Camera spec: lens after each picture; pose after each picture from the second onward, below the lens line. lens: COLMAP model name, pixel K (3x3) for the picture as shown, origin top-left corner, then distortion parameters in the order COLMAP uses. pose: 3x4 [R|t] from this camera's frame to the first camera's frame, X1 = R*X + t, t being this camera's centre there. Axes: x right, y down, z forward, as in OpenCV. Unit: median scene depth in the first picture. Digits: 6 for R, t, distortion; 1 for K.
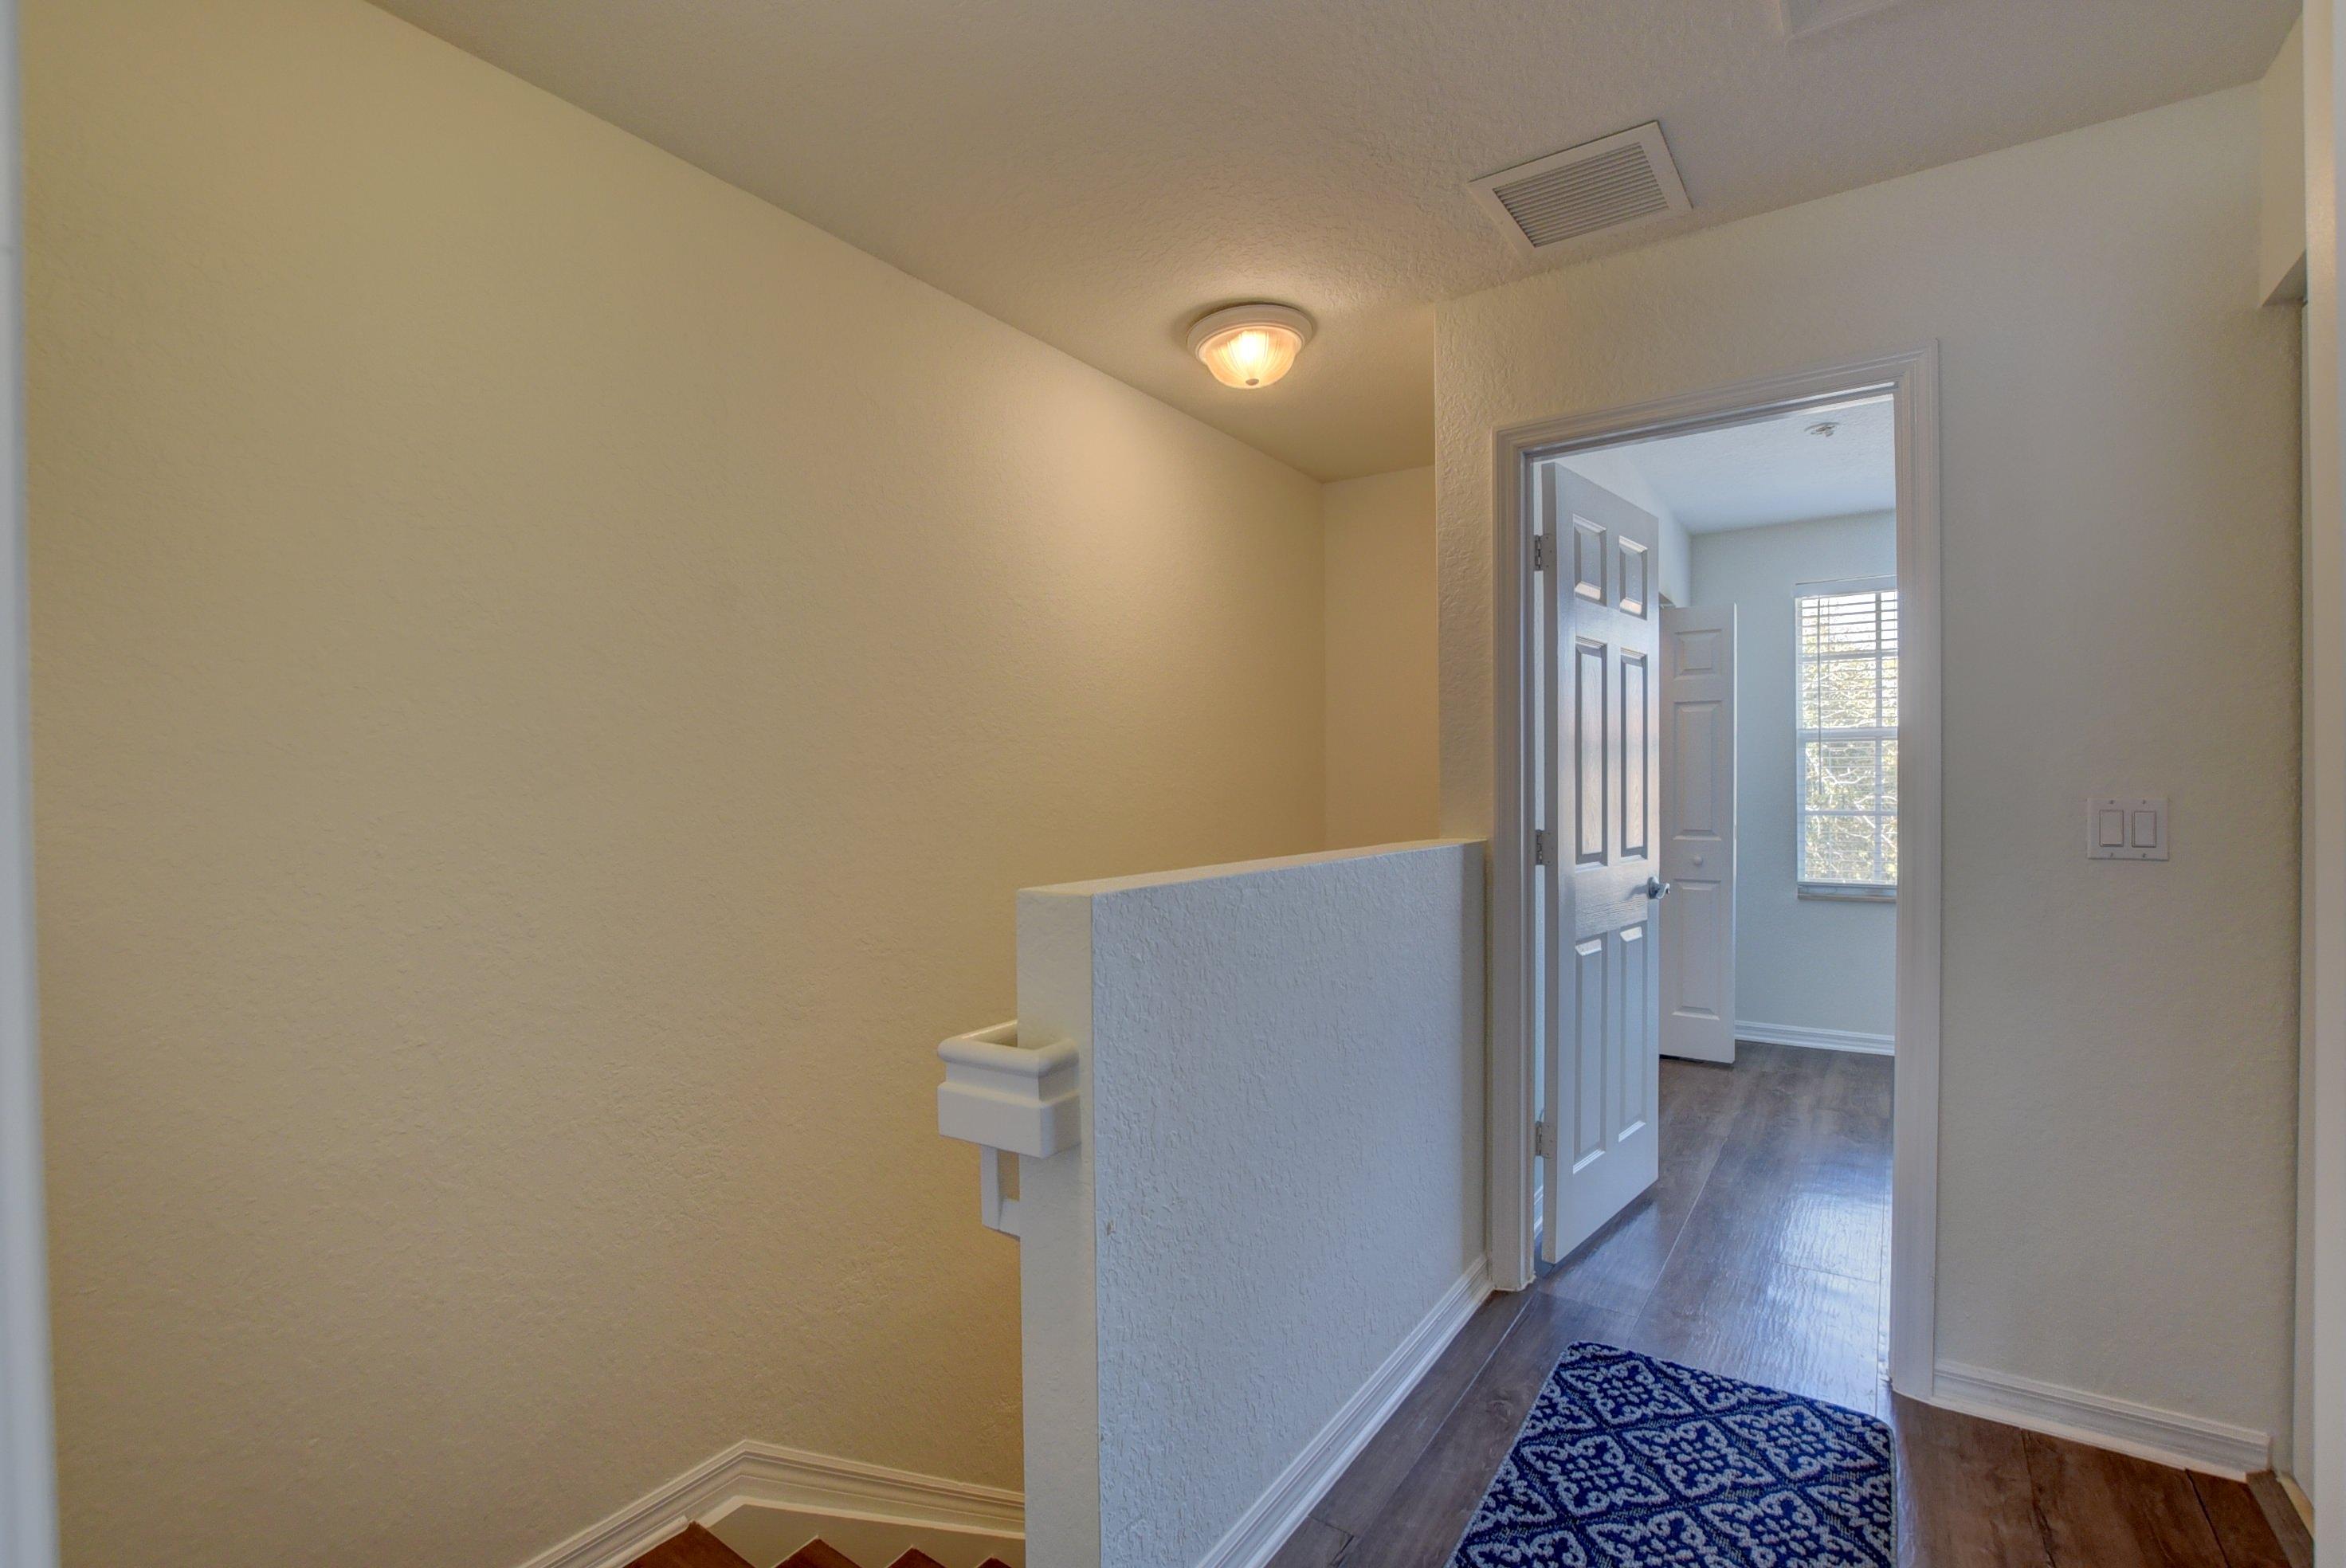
lens RADIAL K [[1024.7, 0, 1175.3], [0, 1024.7, 801.3], [0, 0, 1]] dist [-0.033425, 0.004533]
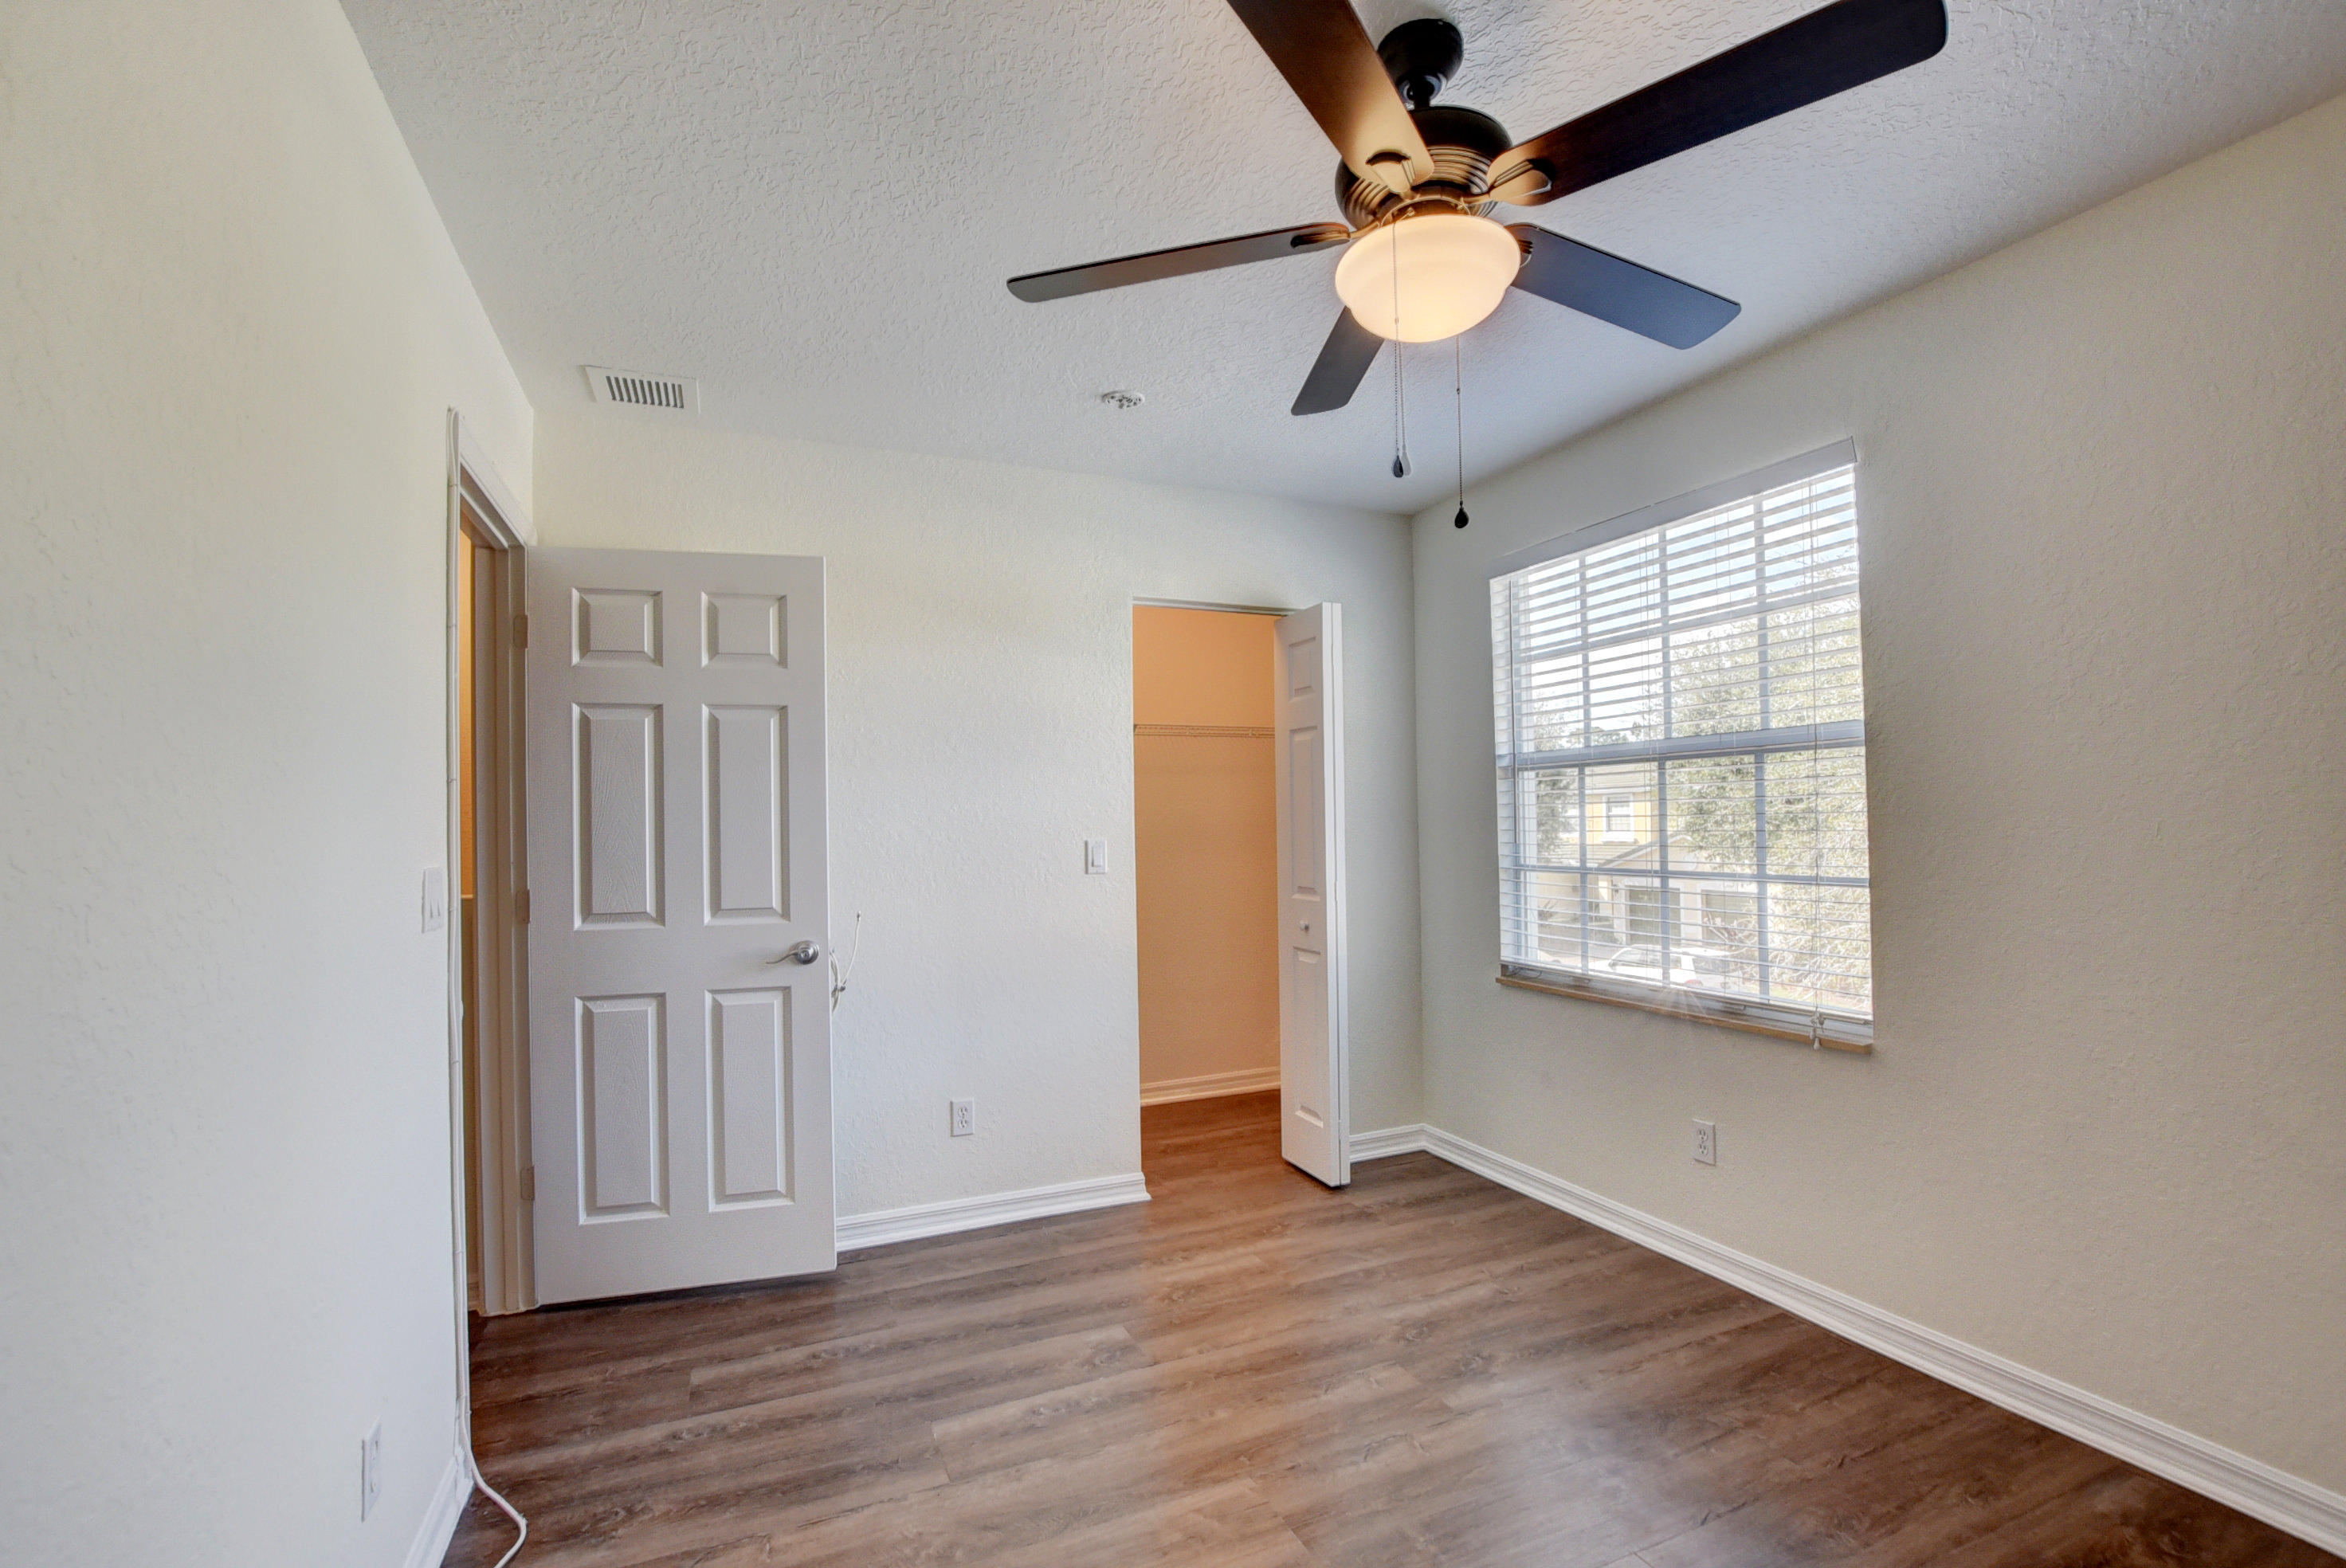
lens RADIAL K [[1024.7, 0, 1175.3], [0, 1024.7, 801.3], [0, 0, 1]] dist [-0.033425, 0.004533]
pose [[0.854703, -0.016457, -0.518856, 0.839450], [0.002881, 0.999632, -0.026961, -0.018655], [0.519109, 0.021548, 0.854436, 0.247586]]
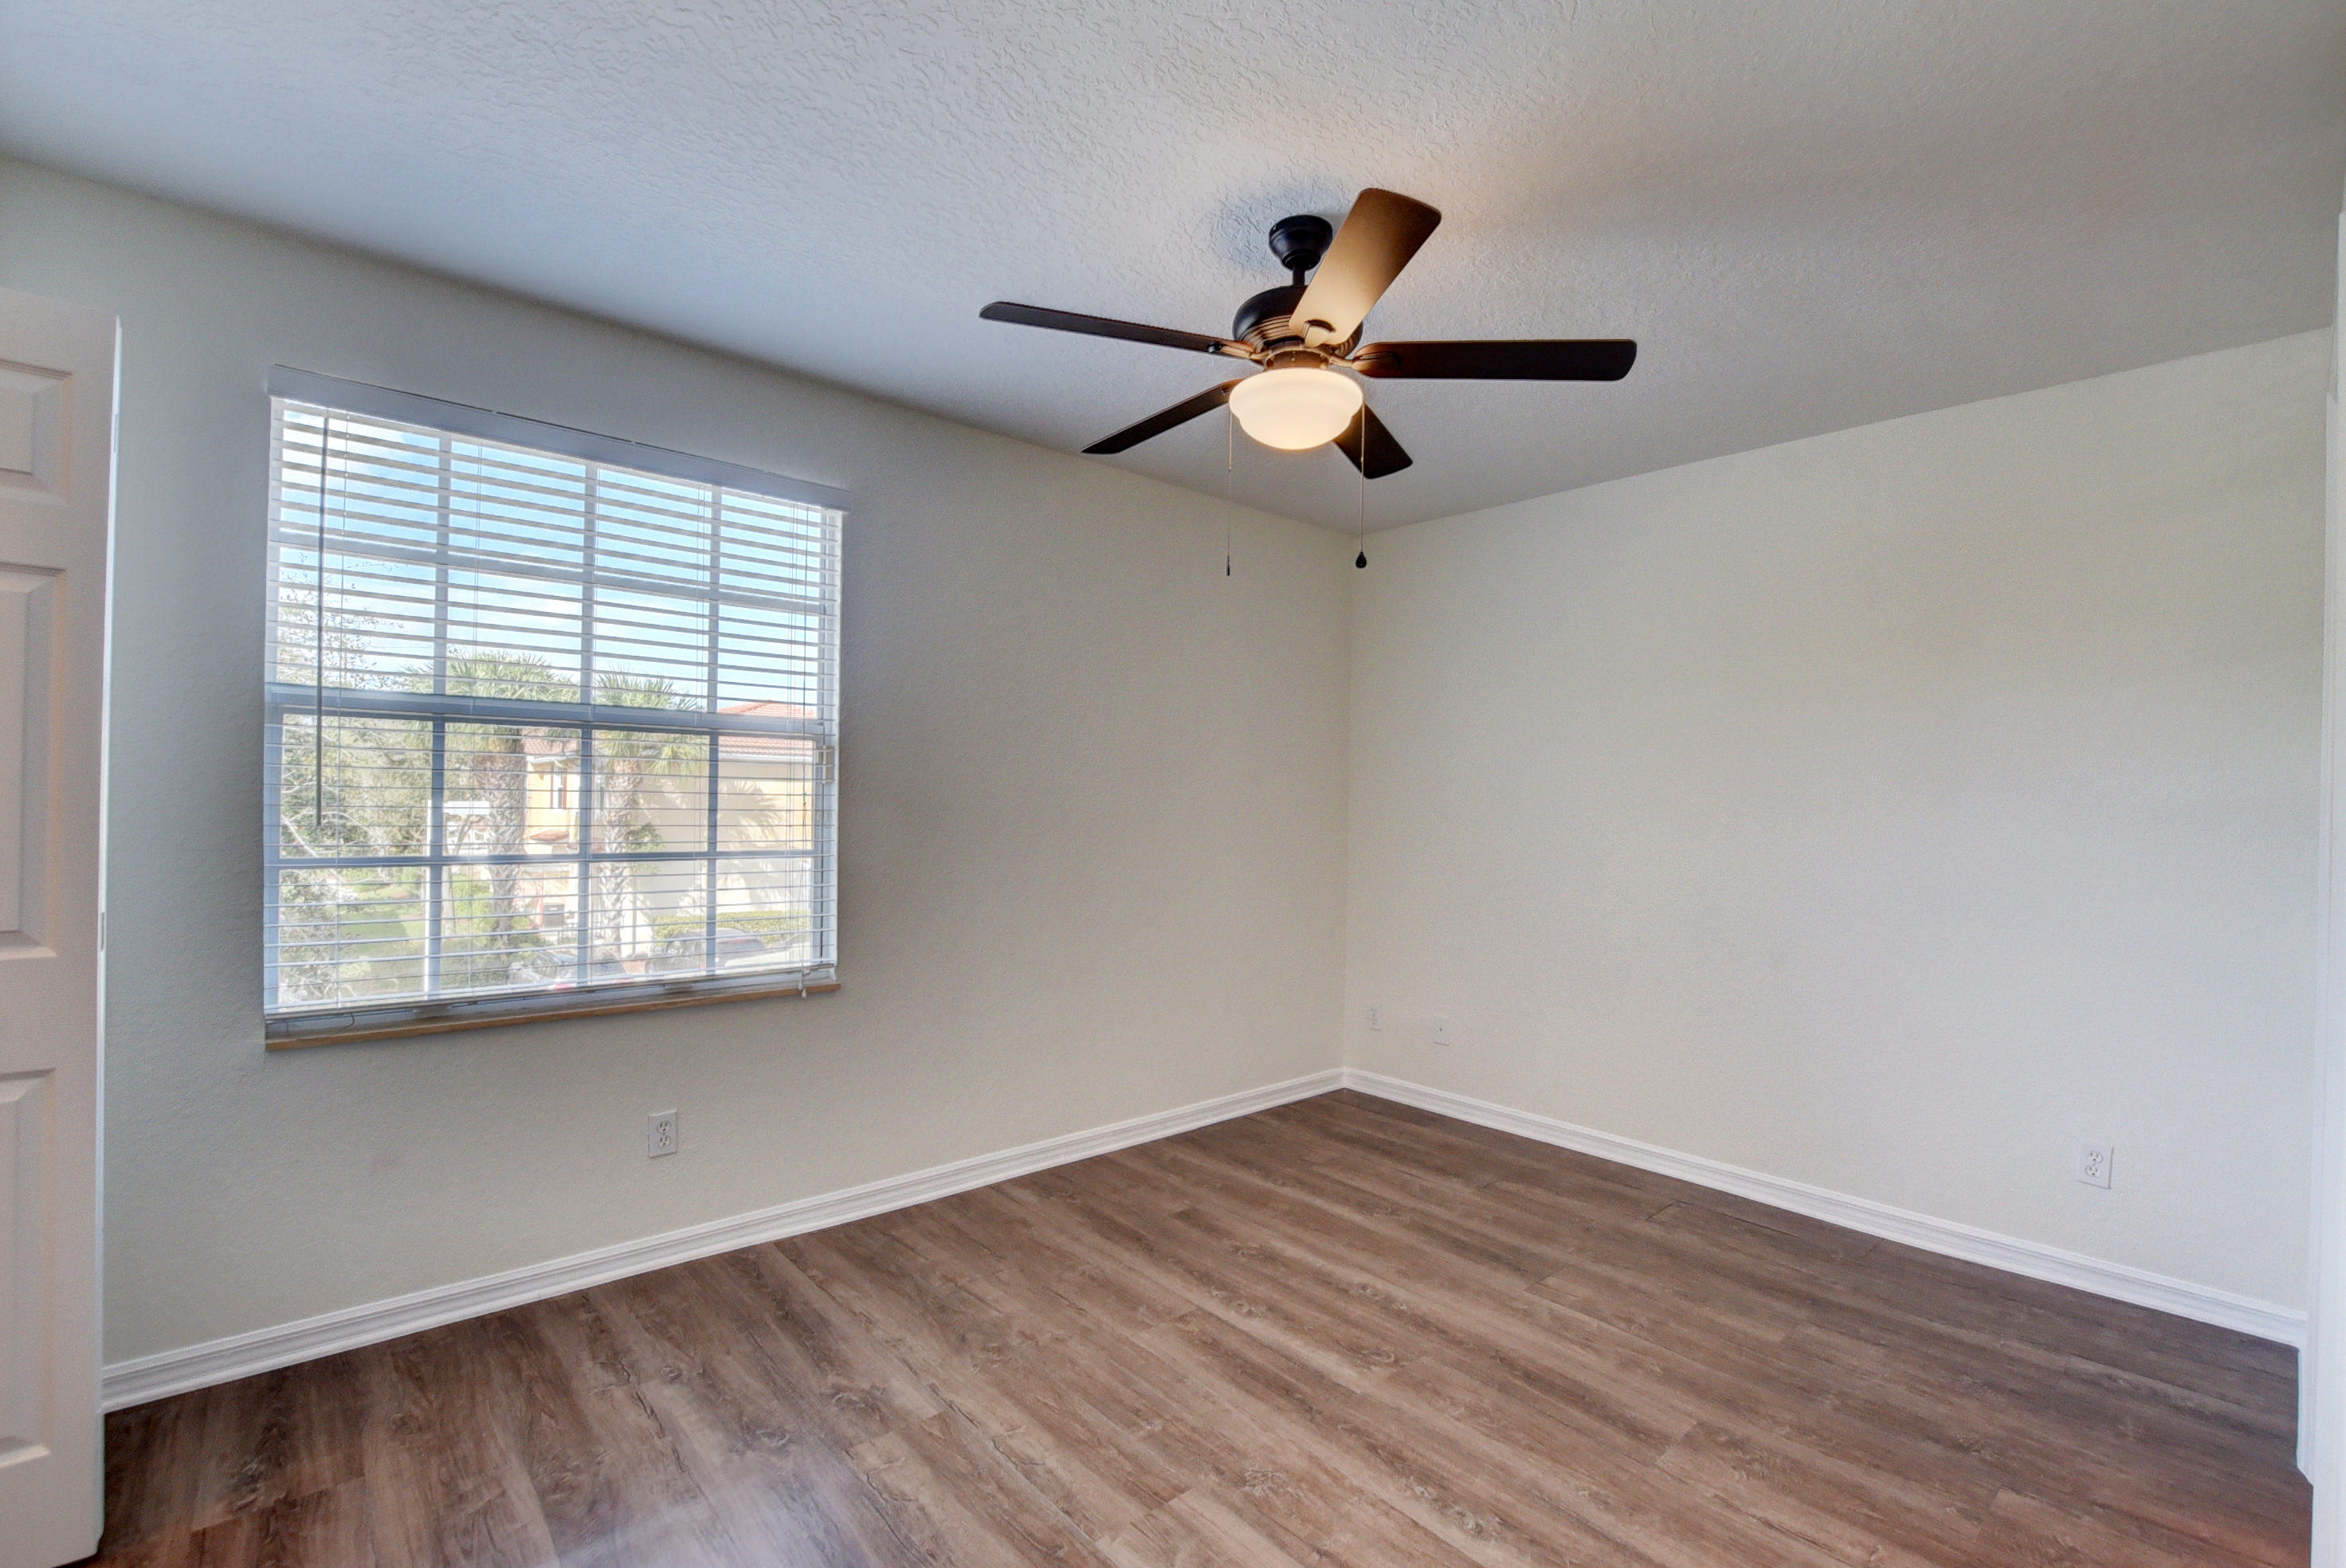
lens RADIAL K [[1035.2, 0, 1163.1], [0, 1035.2, 810.1], [0, 0, 1]] dist [-0.039993, 0.005557]
pose [[0.235371, 0.006529, 0.971884, 0.280145], [-0.007082, 0.999962, -0.005002, -0.015261], [-0.971880, -0.005706, 0.235409, 0.520830]]
